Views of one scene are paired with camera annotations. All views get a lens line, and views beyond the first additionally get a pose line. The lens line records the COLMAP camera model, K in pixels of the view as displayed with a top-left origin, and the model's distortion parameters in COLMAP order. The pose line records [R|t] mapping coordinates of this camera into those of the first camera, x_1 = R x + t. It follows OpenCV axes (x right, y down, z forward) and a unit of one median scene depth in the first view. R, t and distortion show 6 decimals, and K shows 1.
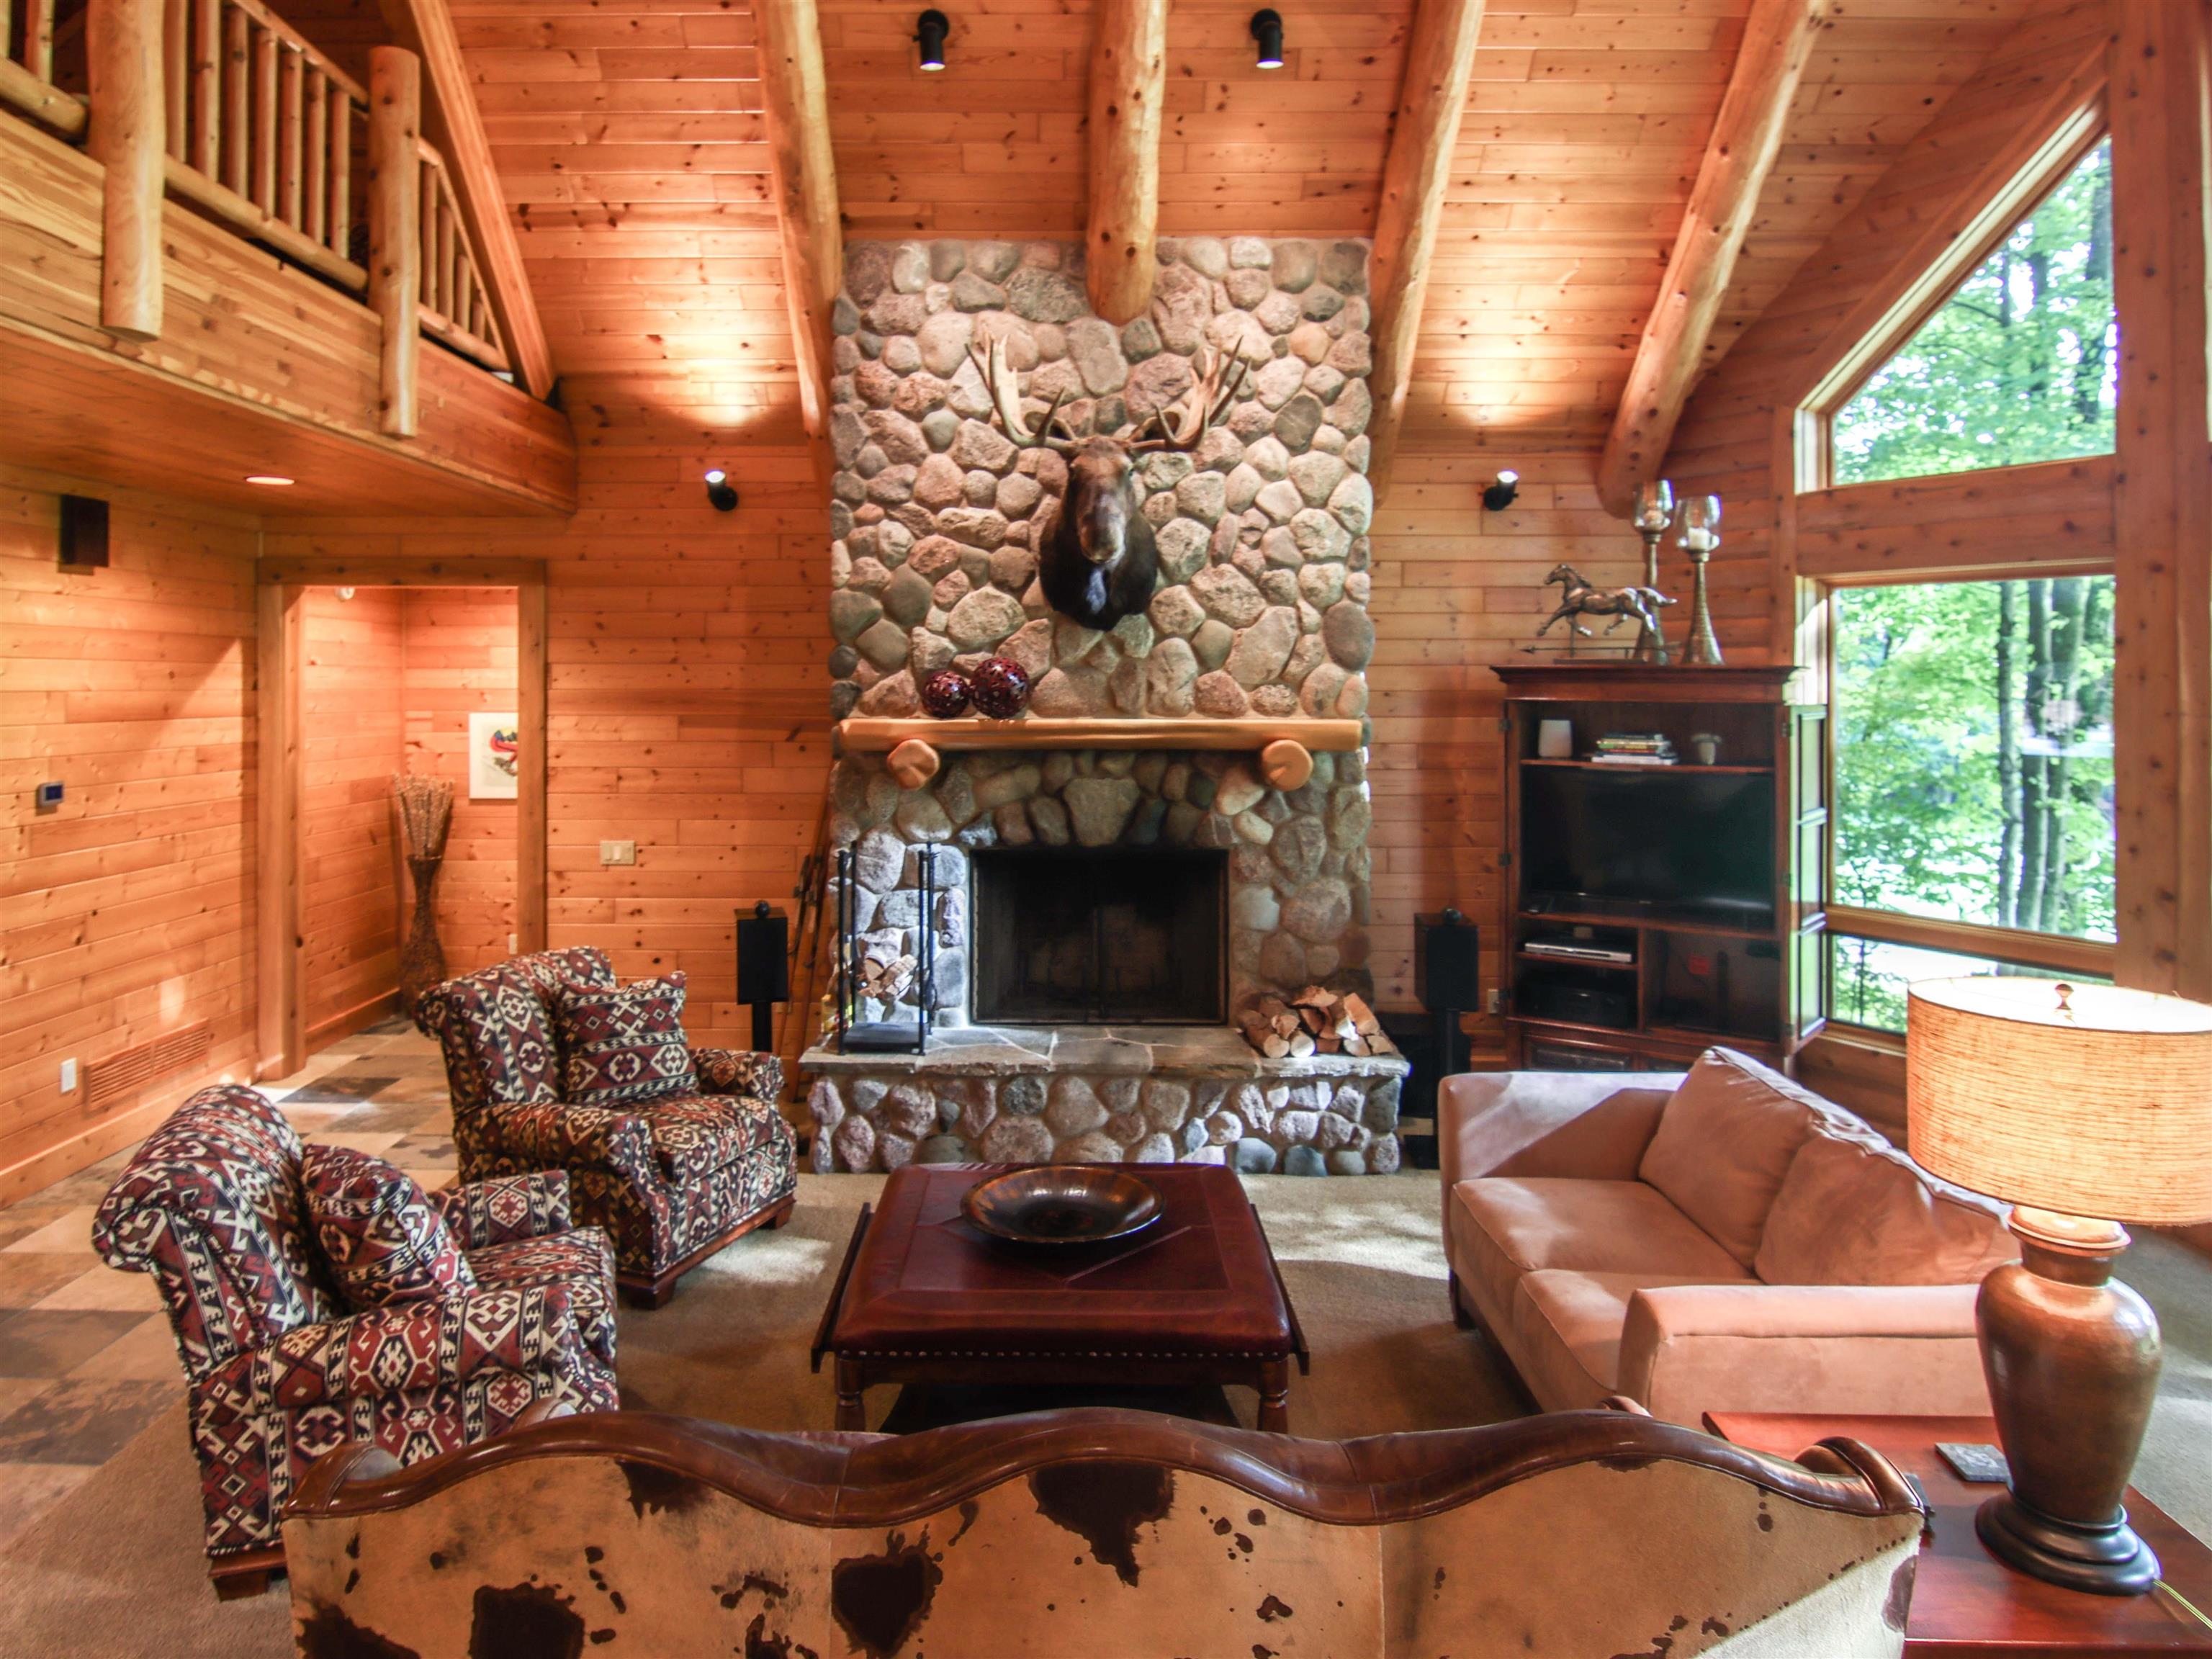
lens RADIAL K [[1354.2, 0, 1057.7], [0, 1354.2, 681.5], [0, 0, 1]] dist [0.000284, -0.023984]
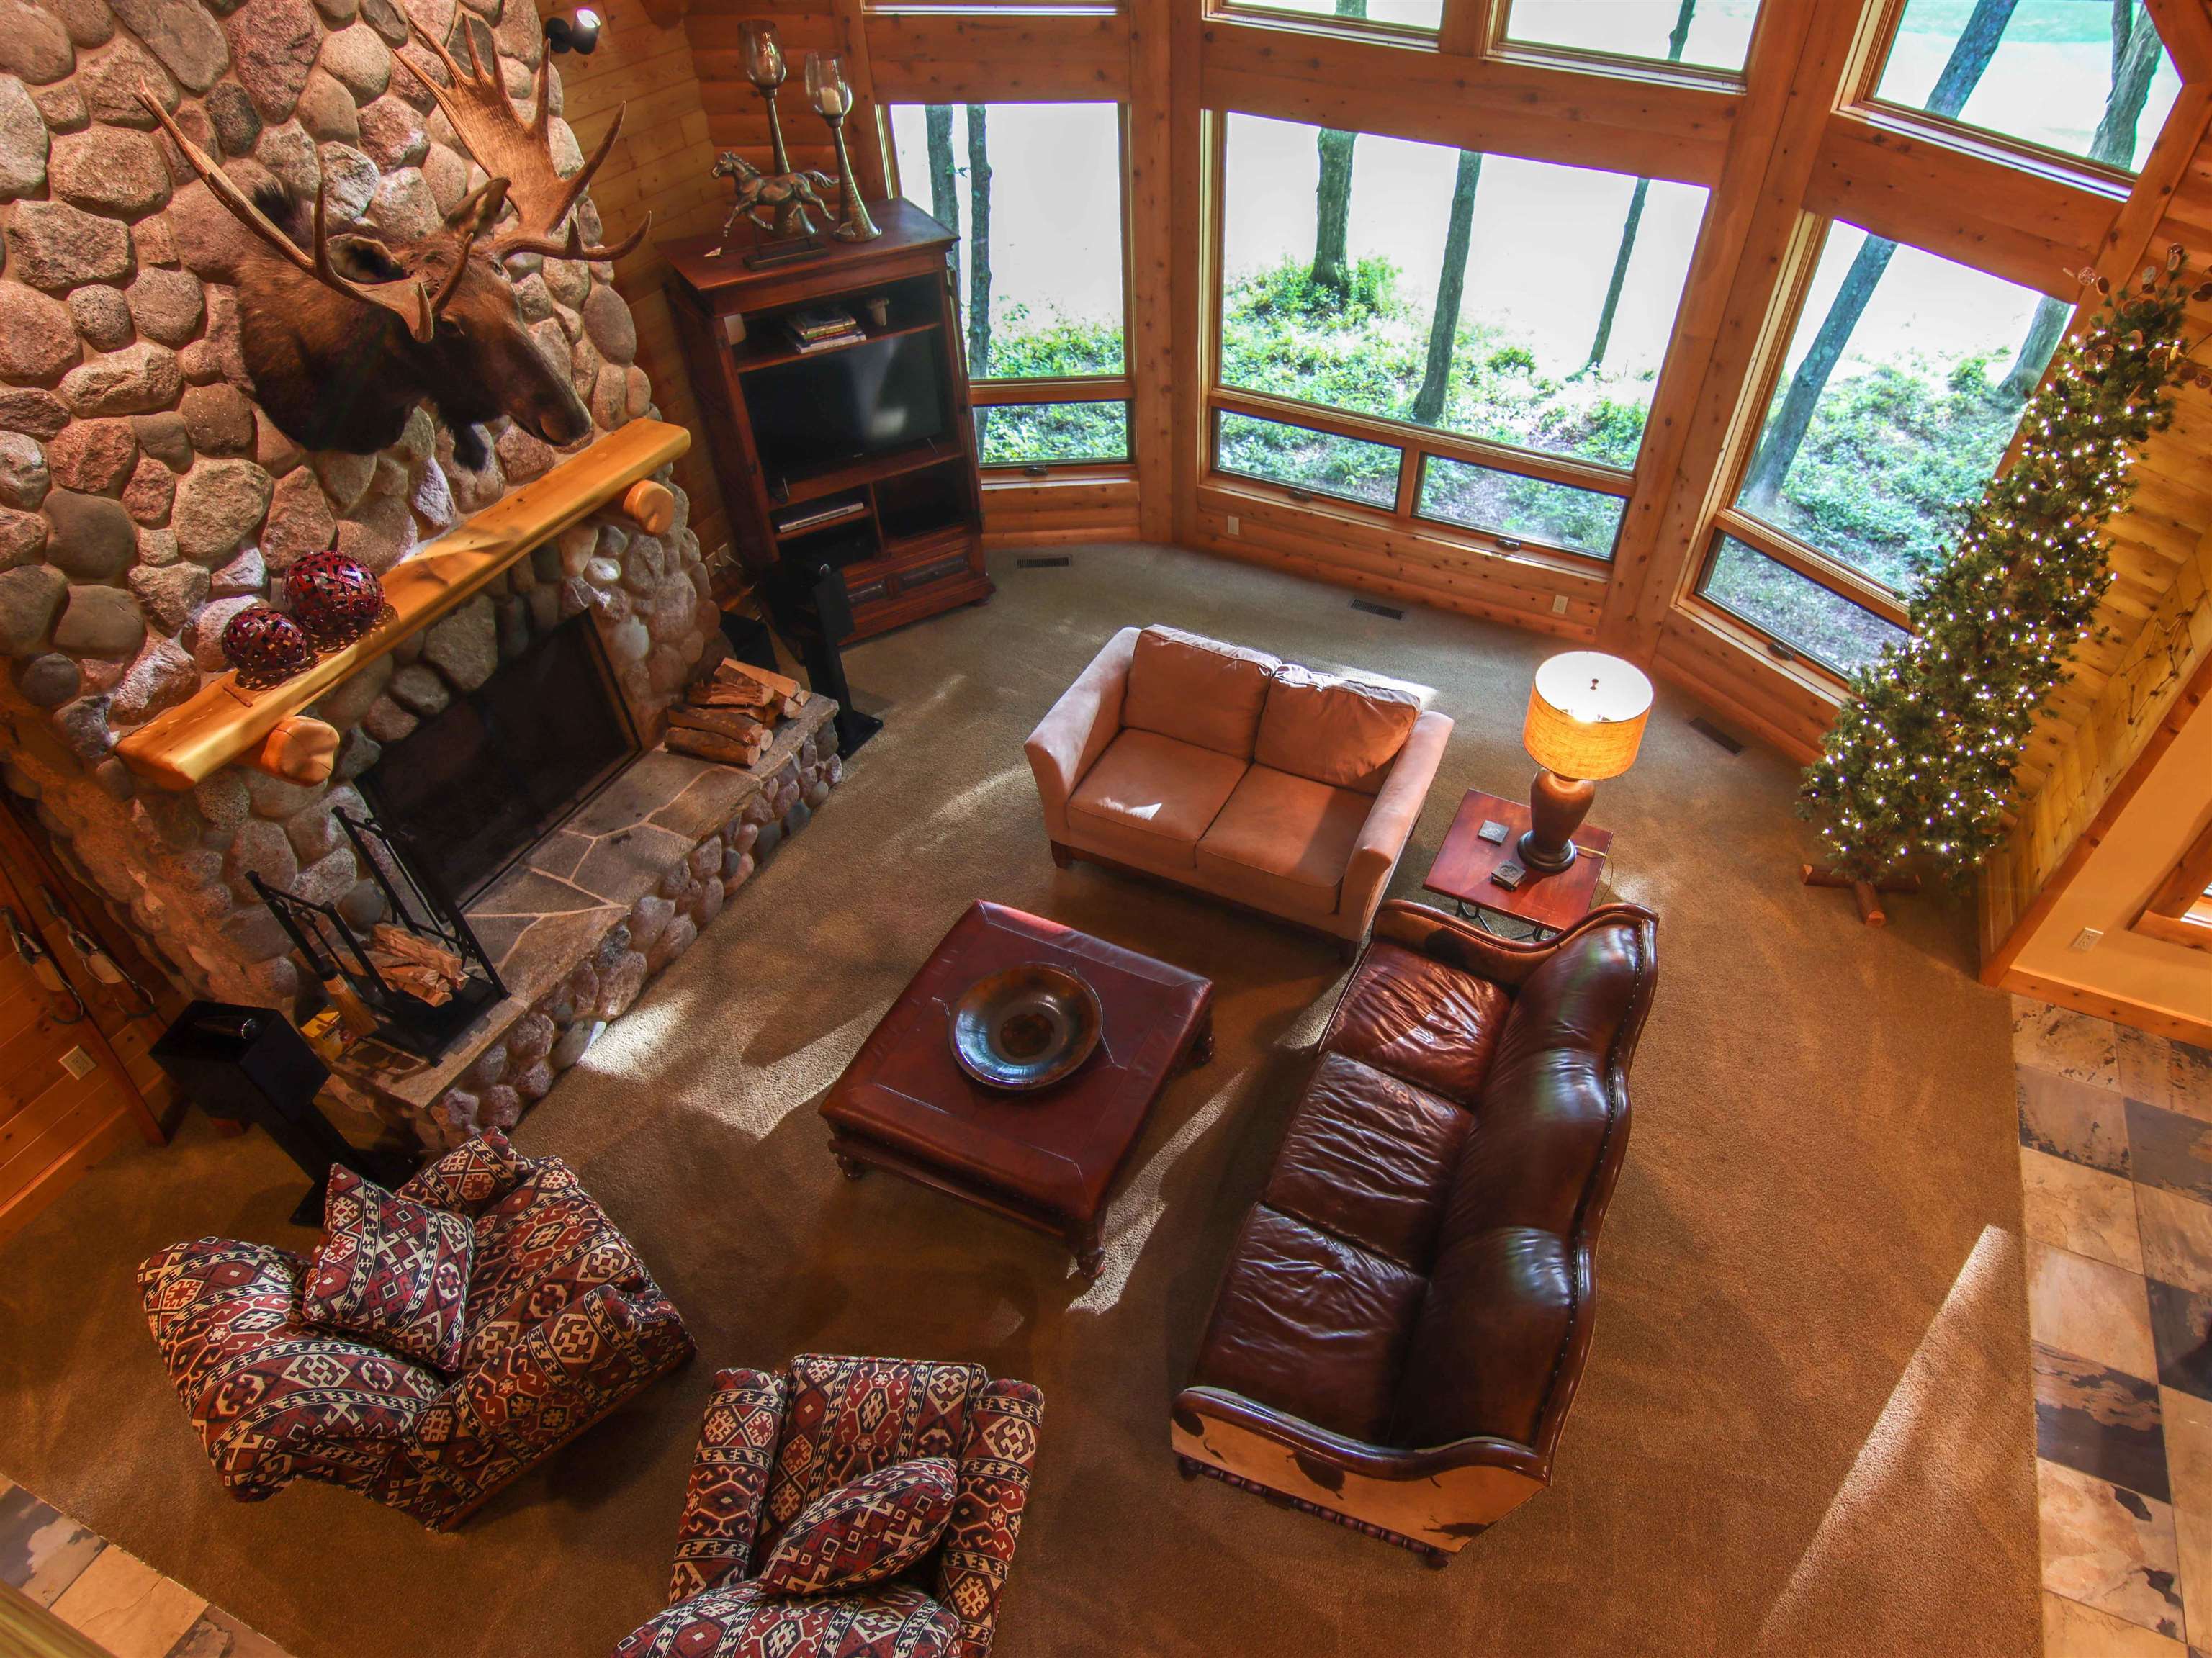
lens RADIAL K [[1265.9, 0, 1222.7], [0, 1265.9, 827.2], [0, 0, 1]] dist [-0.001856, -0.013478]
pose [[0.372238, -0.641793, 0.670478, -0.385508], [-0.031979, 0.713094, 0.700339, -0.382192], [-0.927586, -0.282134, 0.244917, 0.350219]]
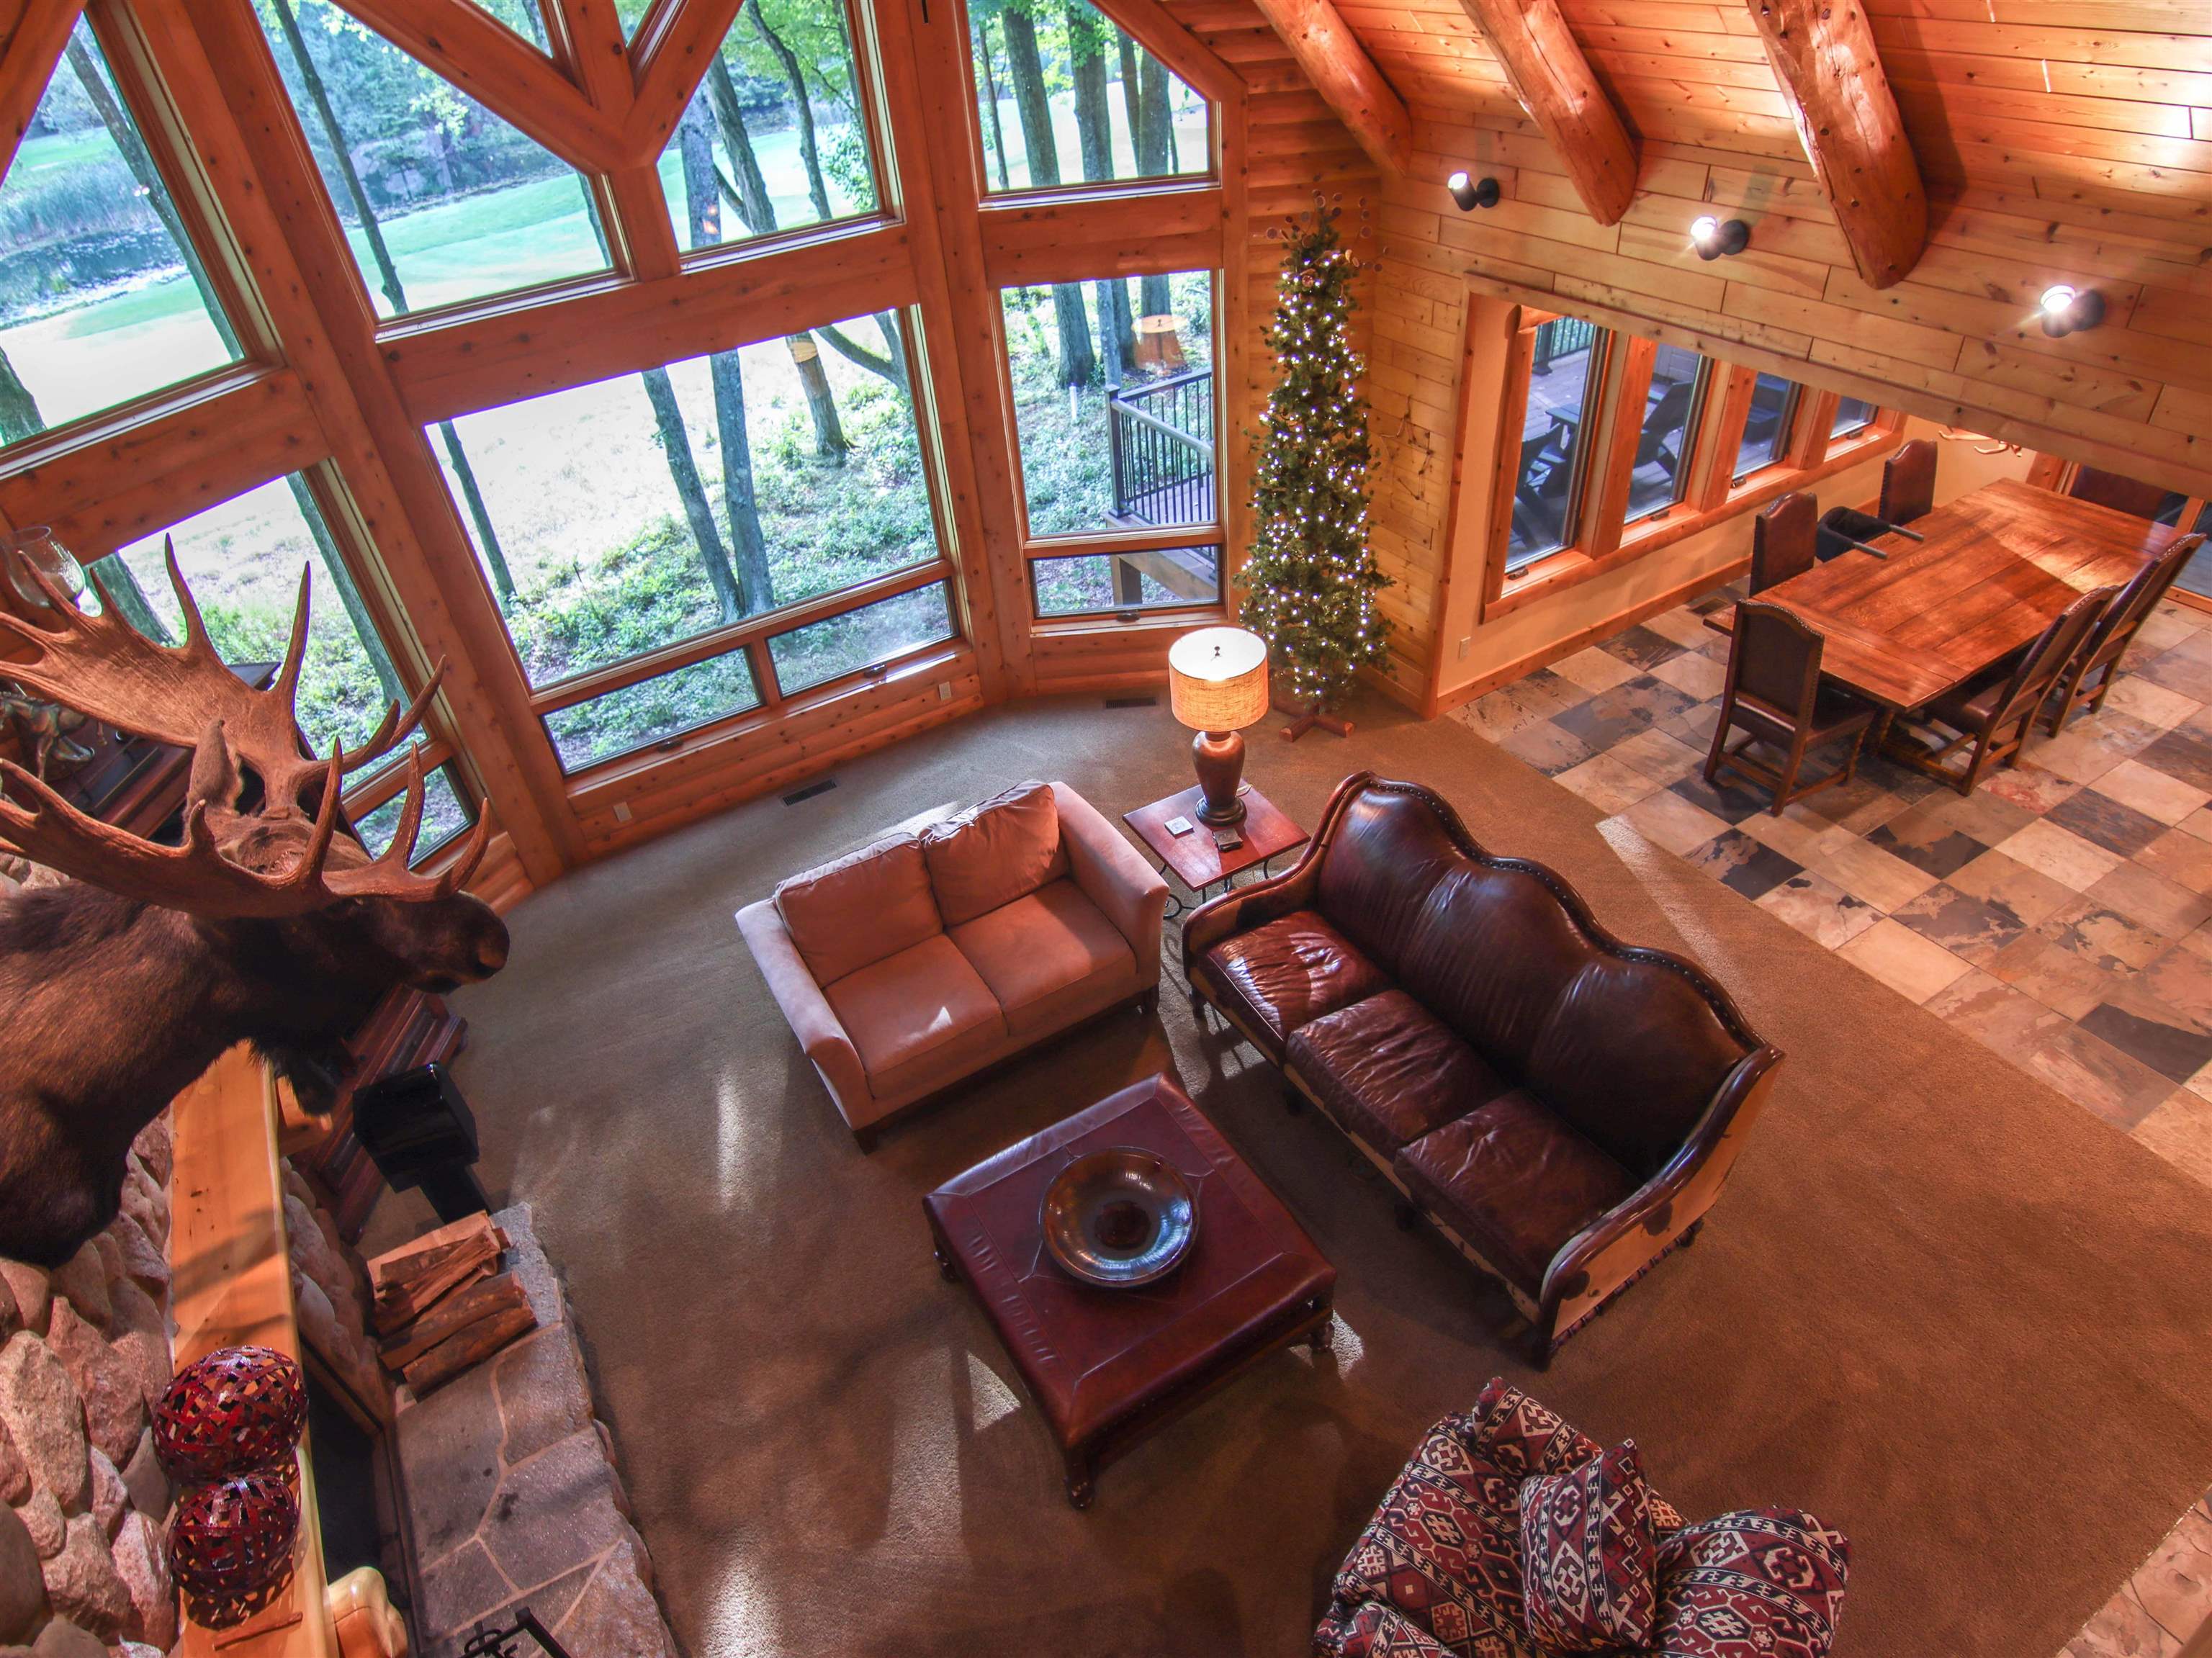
lens RADIAL K [[1277.2, 0, 1092.1], [0, 1277.2, 836.0], [0, 0, 1]] dist [-0.000213, -0.015656]
pose [[-0.519881, -0.497088, 0.694714, -0.387975], [0.080415, 0.781165, 0.619124, -0.385185], [-0.850445, 0.377737, -0.366139, 0.818954]]
